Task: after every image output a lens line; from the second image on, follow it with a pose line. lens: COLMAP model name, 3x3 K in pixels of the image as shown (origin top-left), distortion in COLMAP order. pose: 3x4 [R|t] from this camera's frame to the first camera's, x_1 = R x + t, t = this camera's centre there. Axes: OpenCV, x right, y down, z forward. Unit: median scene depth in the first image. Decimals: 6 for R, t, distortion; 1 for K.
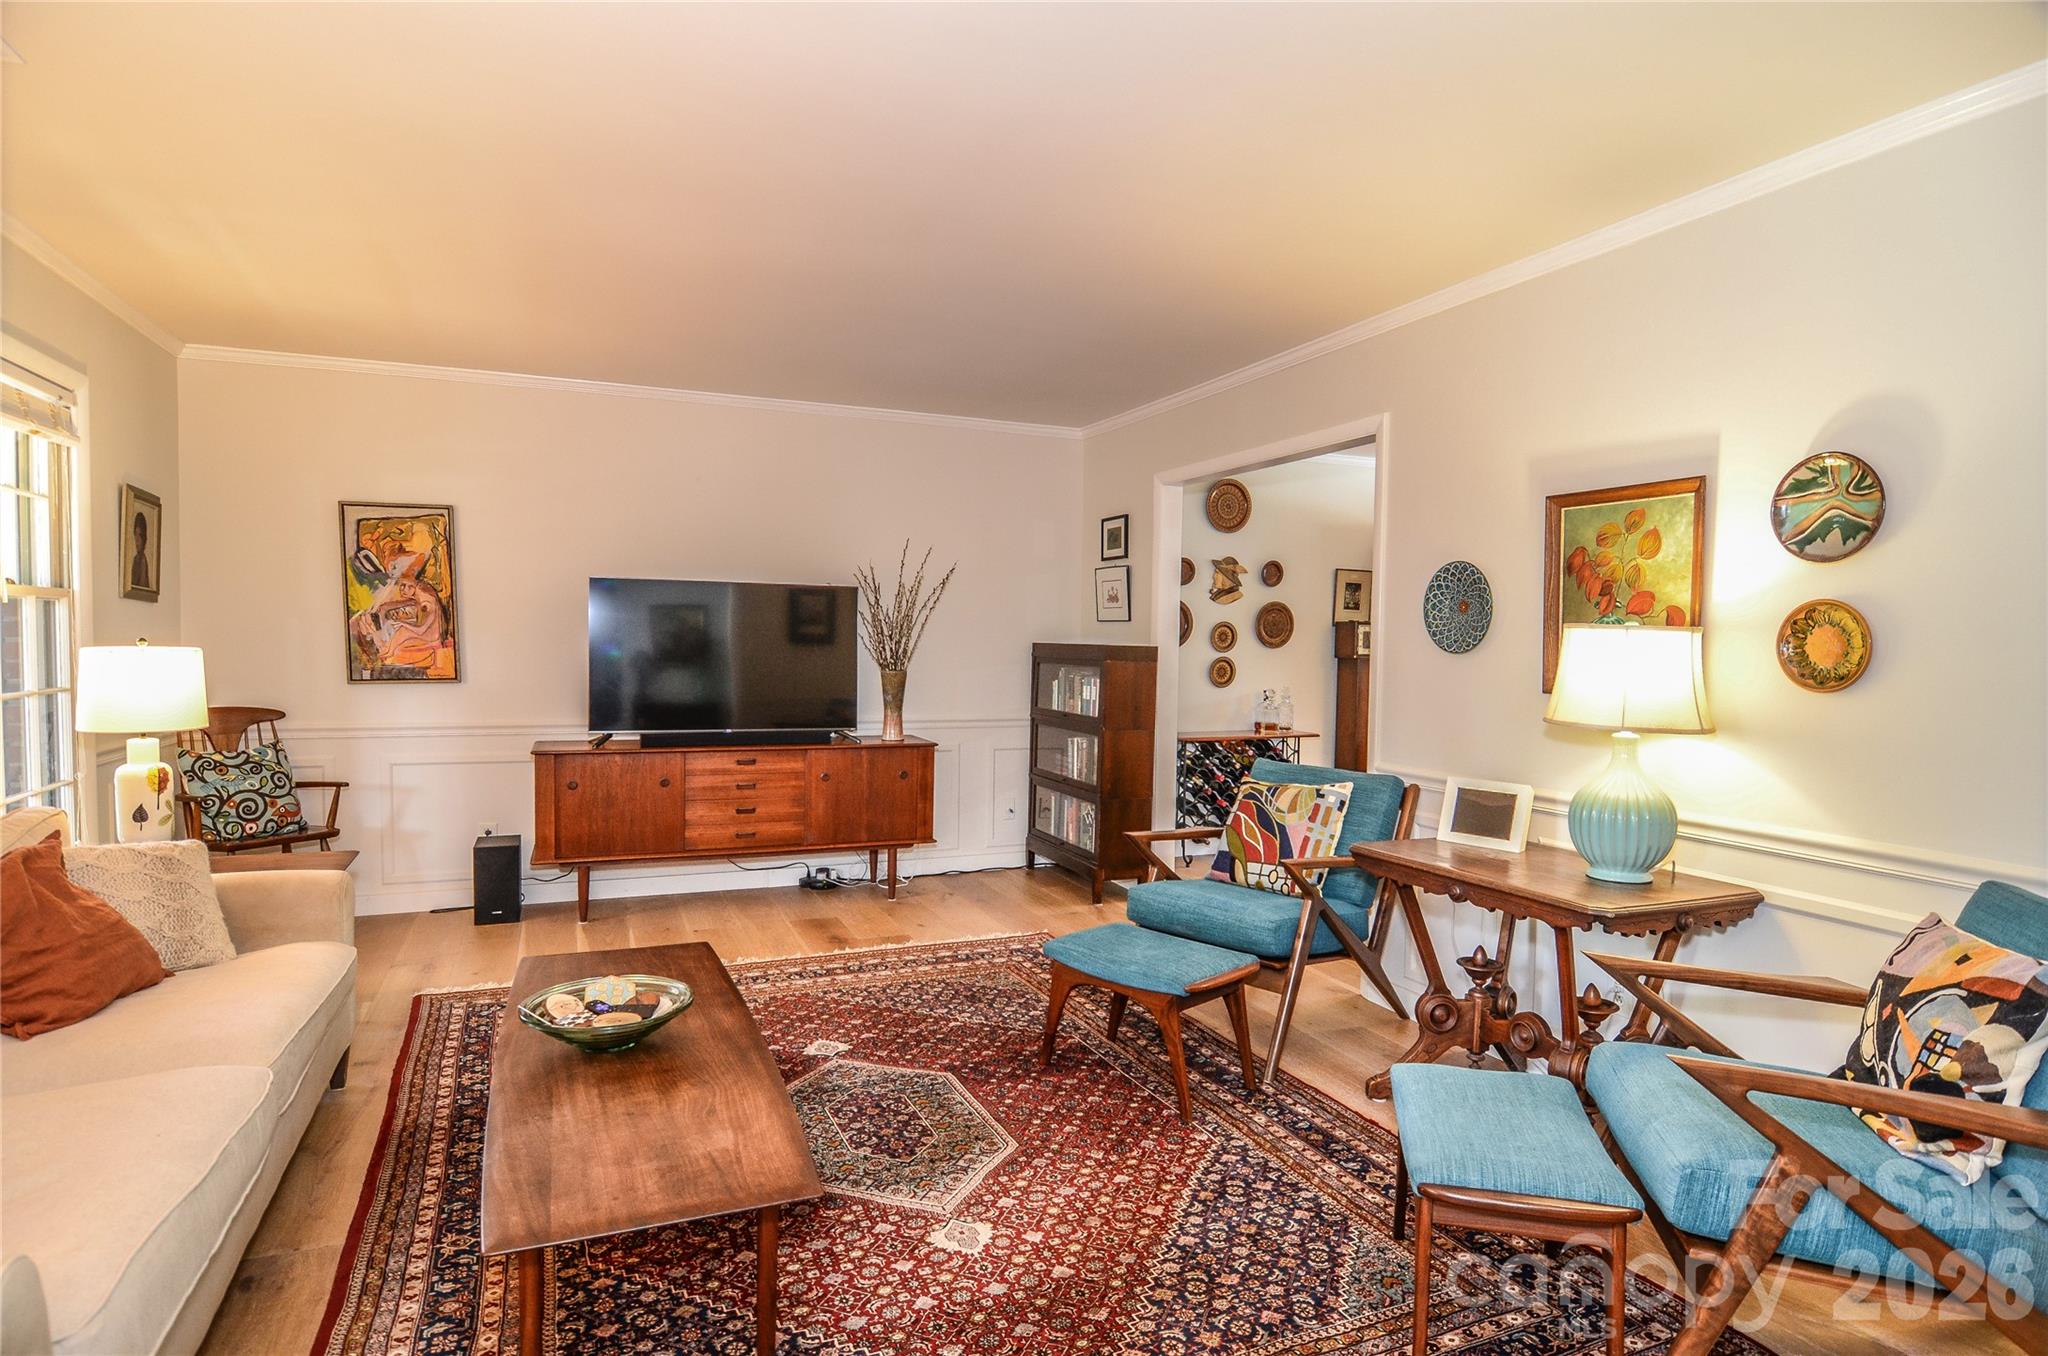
lens RADIAL K [[1103.1, 0, 1024.9], [0, 1103.1, 684.9], [0, 0, 1]] dist [-0.017493, -0.000513]
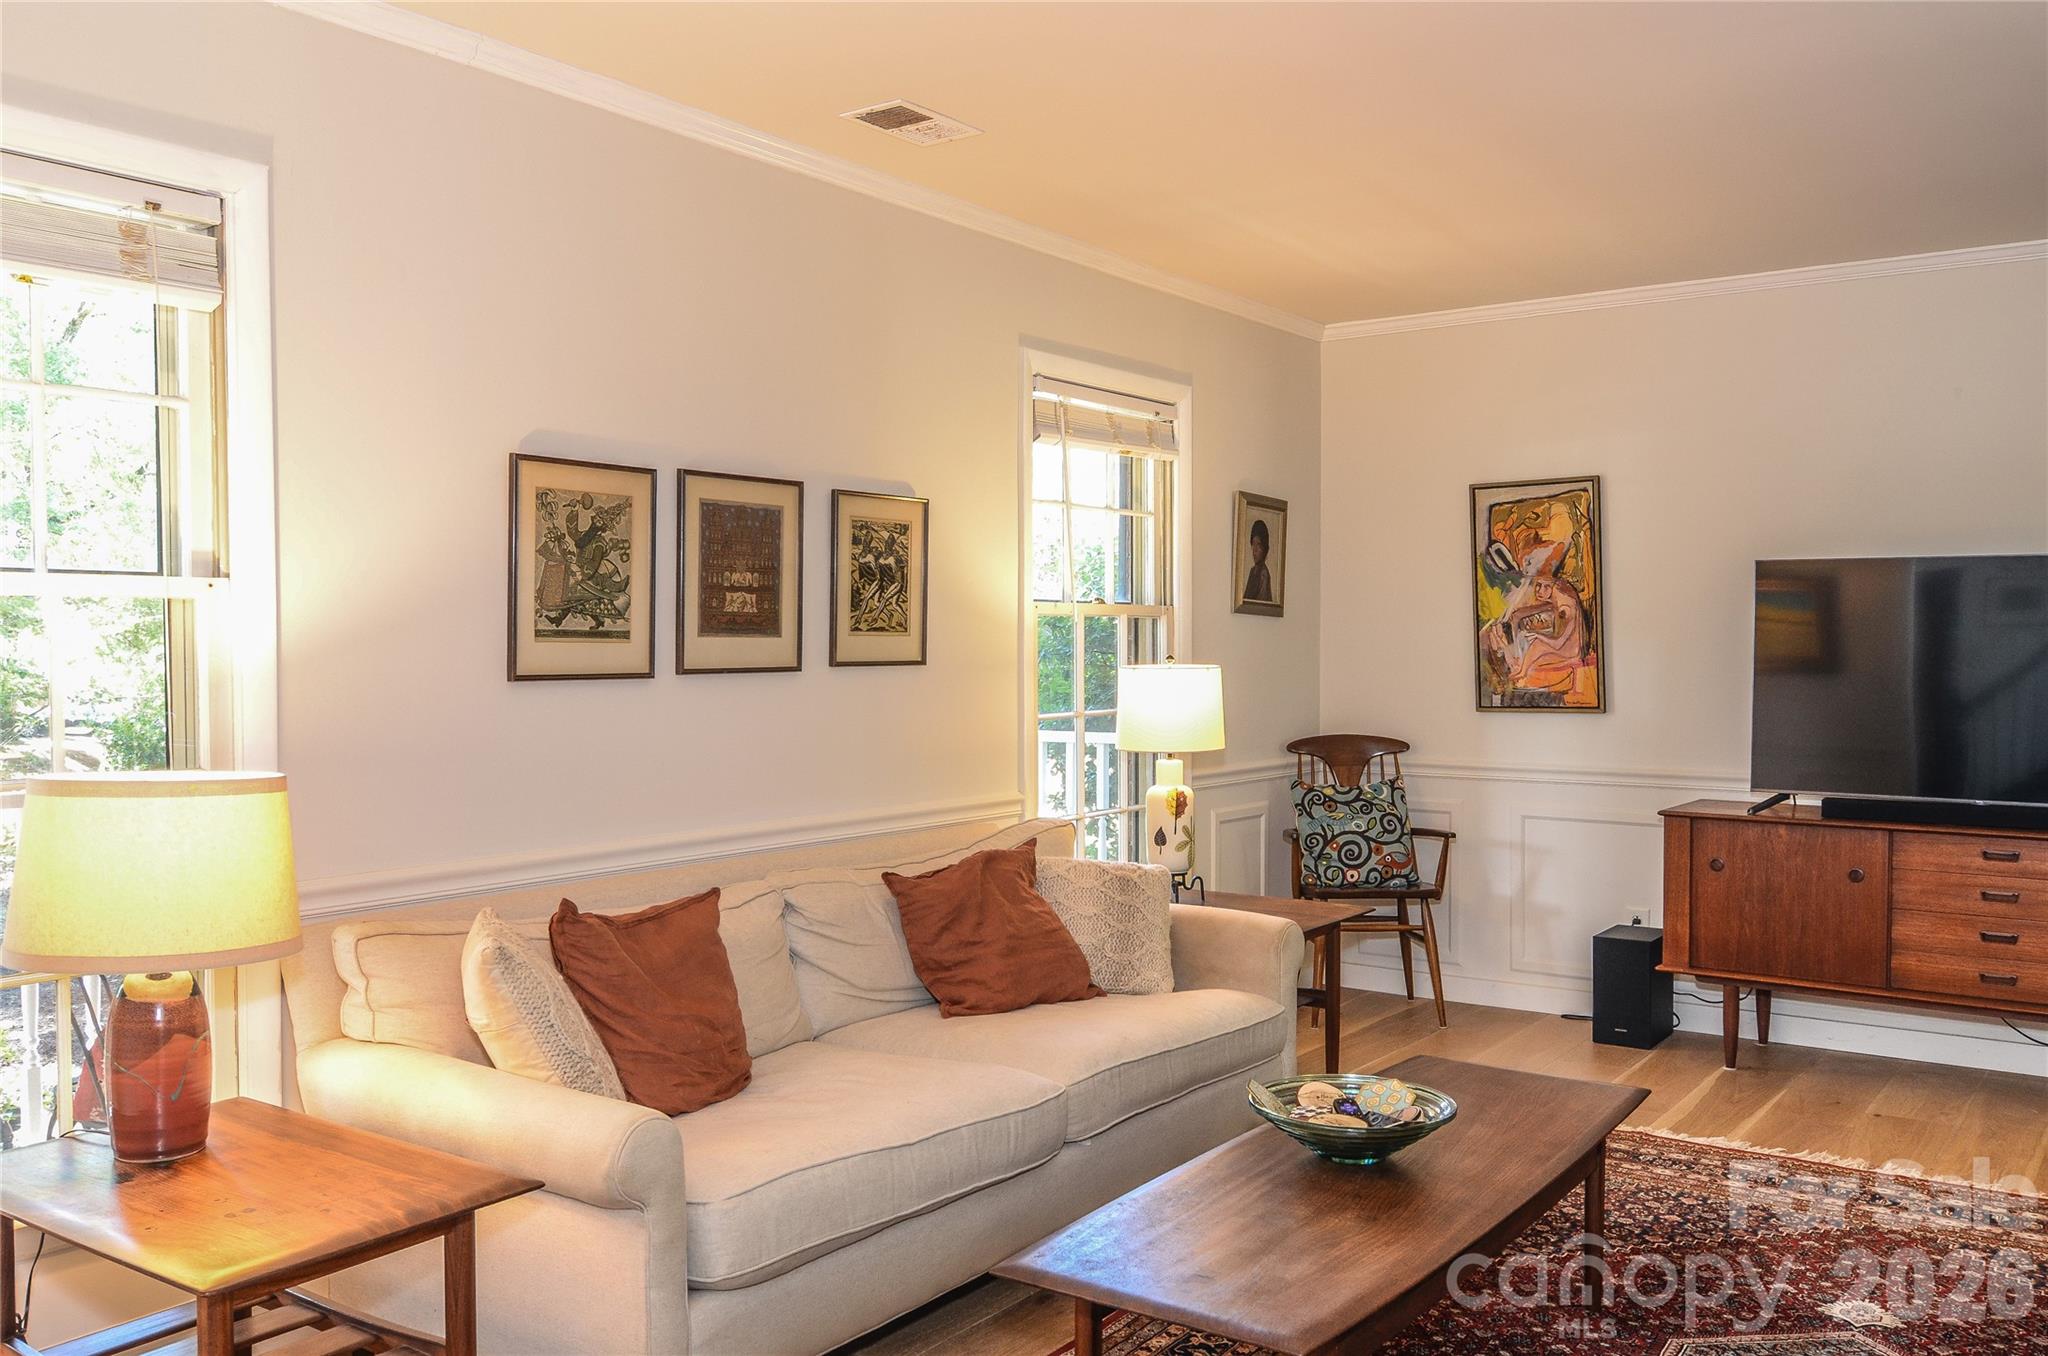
lens RADIAL K [[1705.3, 0, 1021.3], [0, 1705.3, 665.6], [0, 0, 1]] dist [0.008316, 0.000761]
pose [[0.528126, -0.002892, -0.849161, 0.269981], [-0.027870, 0.999396, -0.020737, 0.000833], [0.848709, 0.034618, 0.527727, 0.059887]]
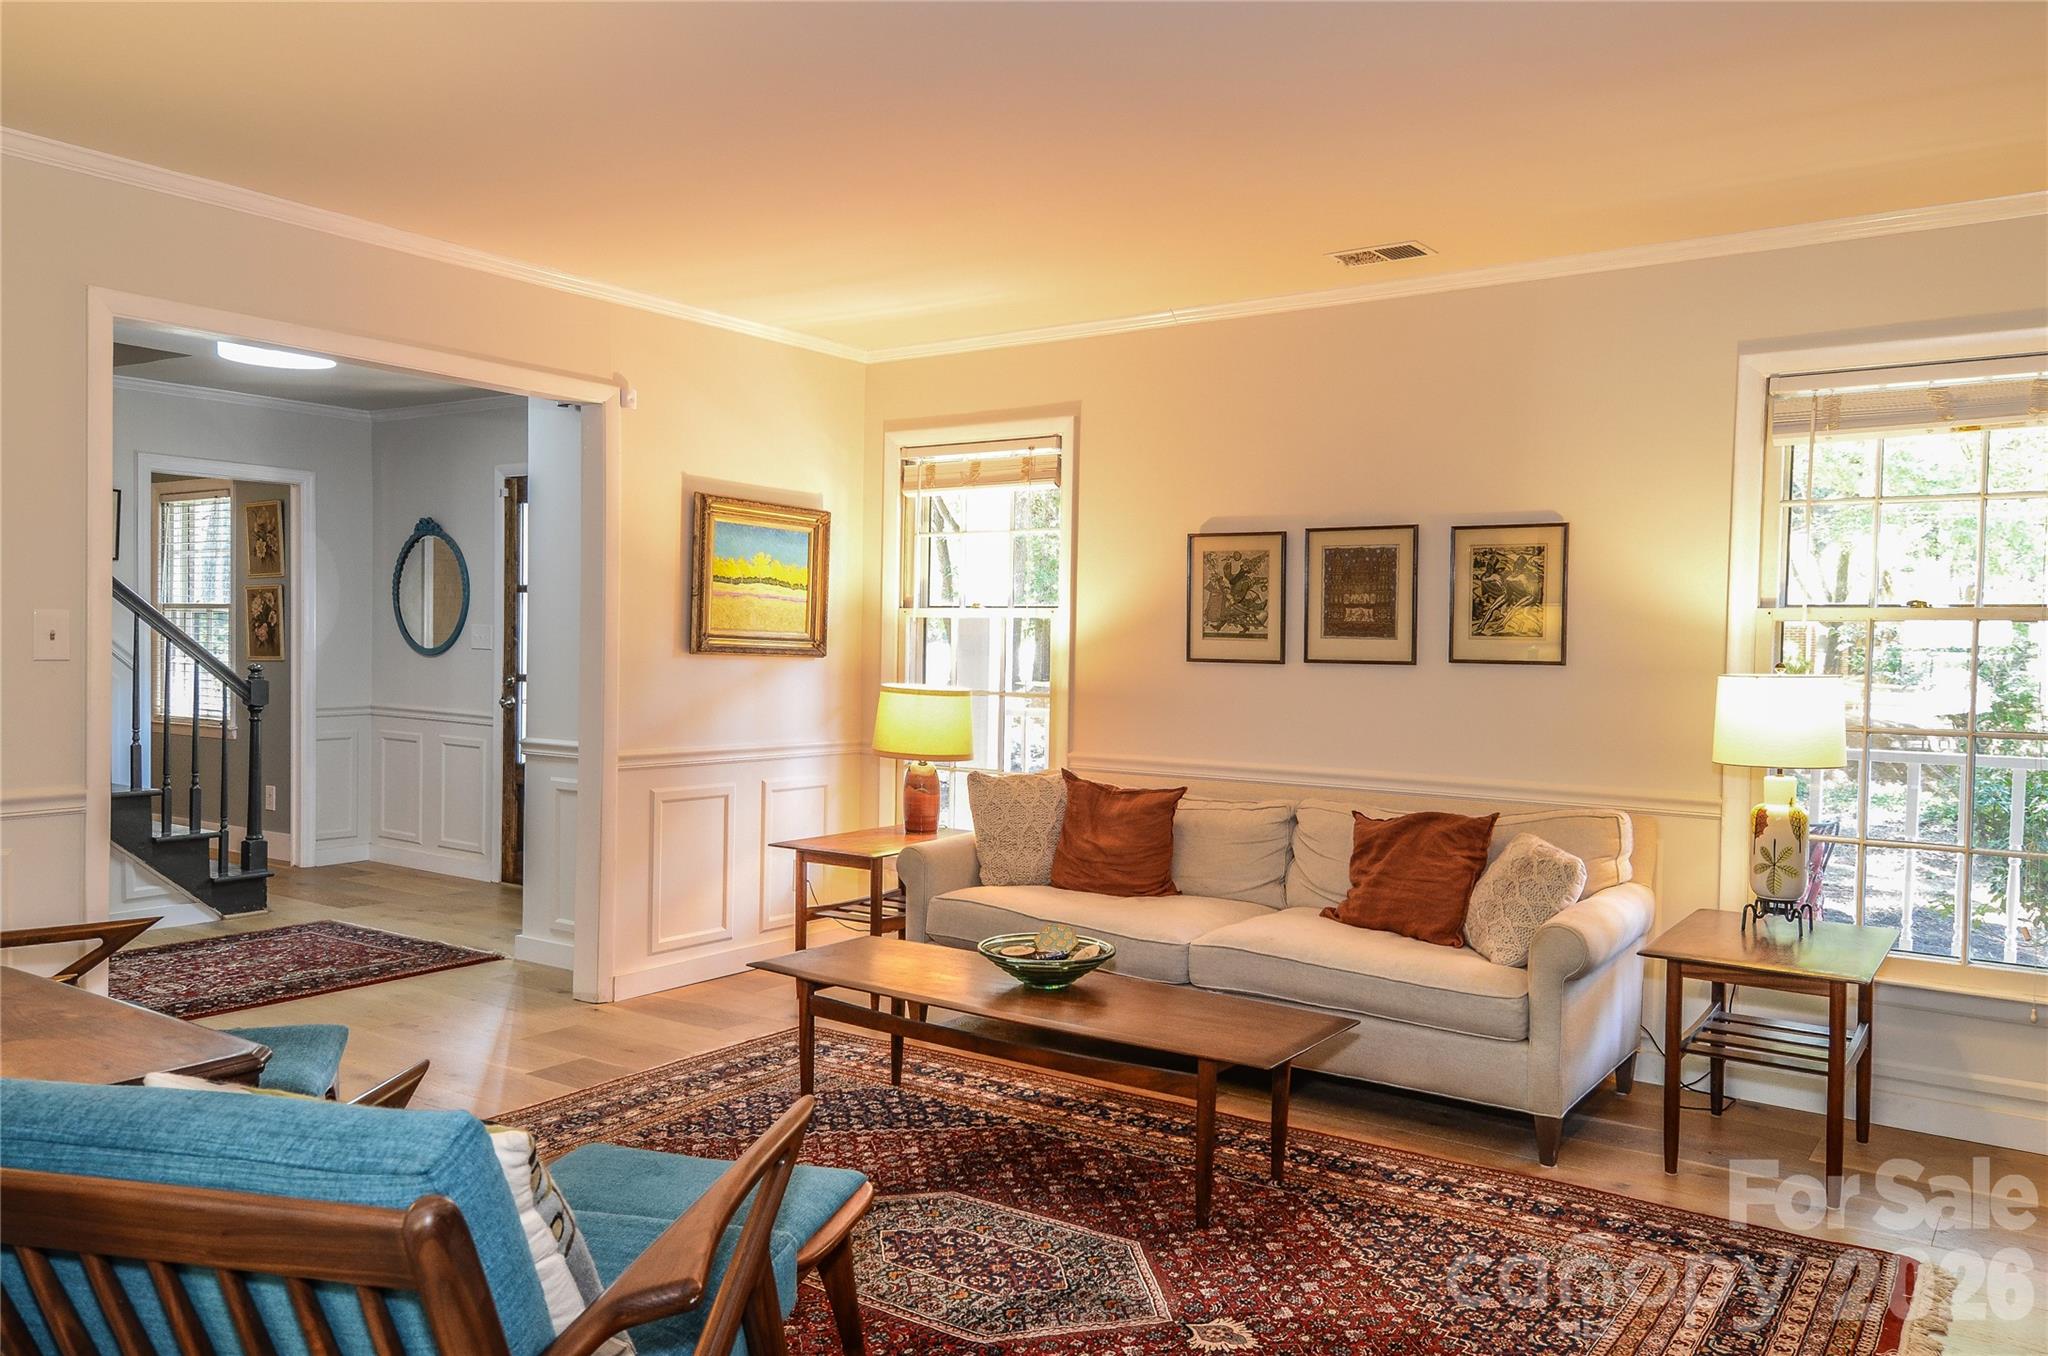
lens RADIAL K [[1095.6, 0, 1026.7], [0, 1095.6, 683.5], [0, 0, 1]] dist [0.002316, 0.000992]
pose [[-0.788209, -0.017045, -0.615171, 0.142575], [-0.062912, 0.996611, 0.052994, -0.022446], [0.612183, 0.080472, -0.786611, 0.882375]]
